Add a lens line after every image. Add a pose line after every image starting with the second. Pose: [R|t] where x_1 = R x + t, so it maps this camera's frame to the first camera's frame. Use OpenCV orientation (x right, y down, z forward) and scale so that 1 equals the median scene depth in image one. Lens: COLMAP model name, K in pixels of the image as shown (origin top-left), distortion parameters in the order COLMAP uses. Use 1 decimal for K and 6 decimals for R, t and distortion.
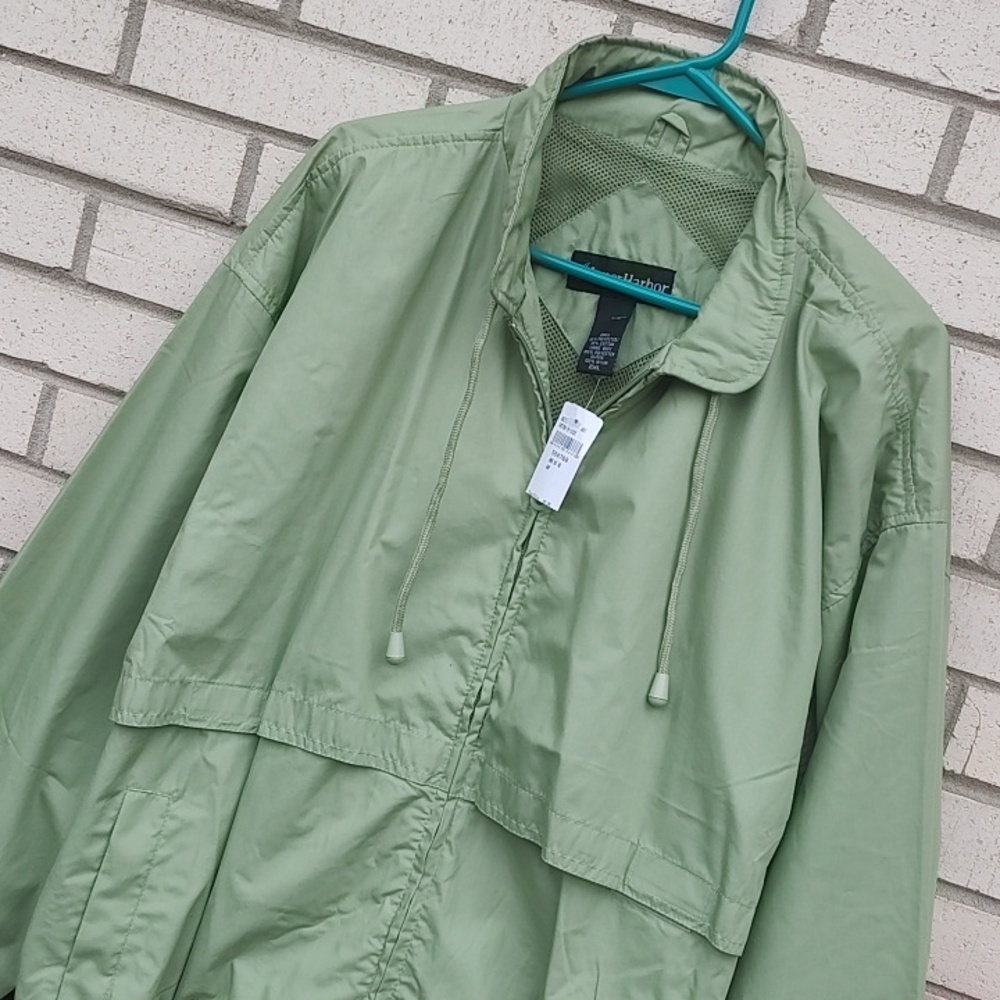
lens RADIAL K [[1662.3, 0, 480.7], [0, 1662.3, 474.4], [0, 0, 1]] dist [0.049516, 0.000000]
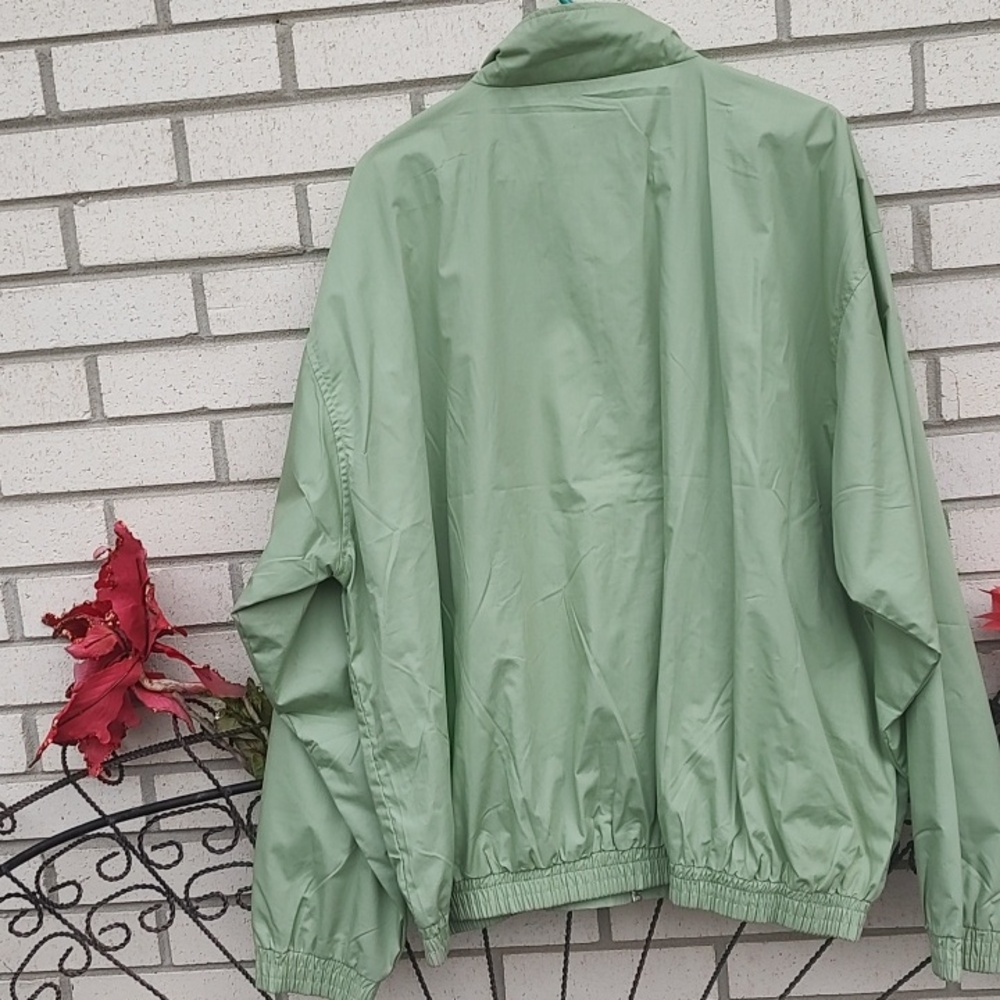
lens RADIAL K [[1662.3, 0, 495.5], [0, 1662.3, 474.8], [0, 0, 1]] dist [0.049516, 0.000000]
pose [[0.920922, -0.379988, 0.086673, -0.191948], [0.381710, 0.924275, -0.003598, 0.076793], [-0.078743, 0.036398, 0.996230, -0.326456]]
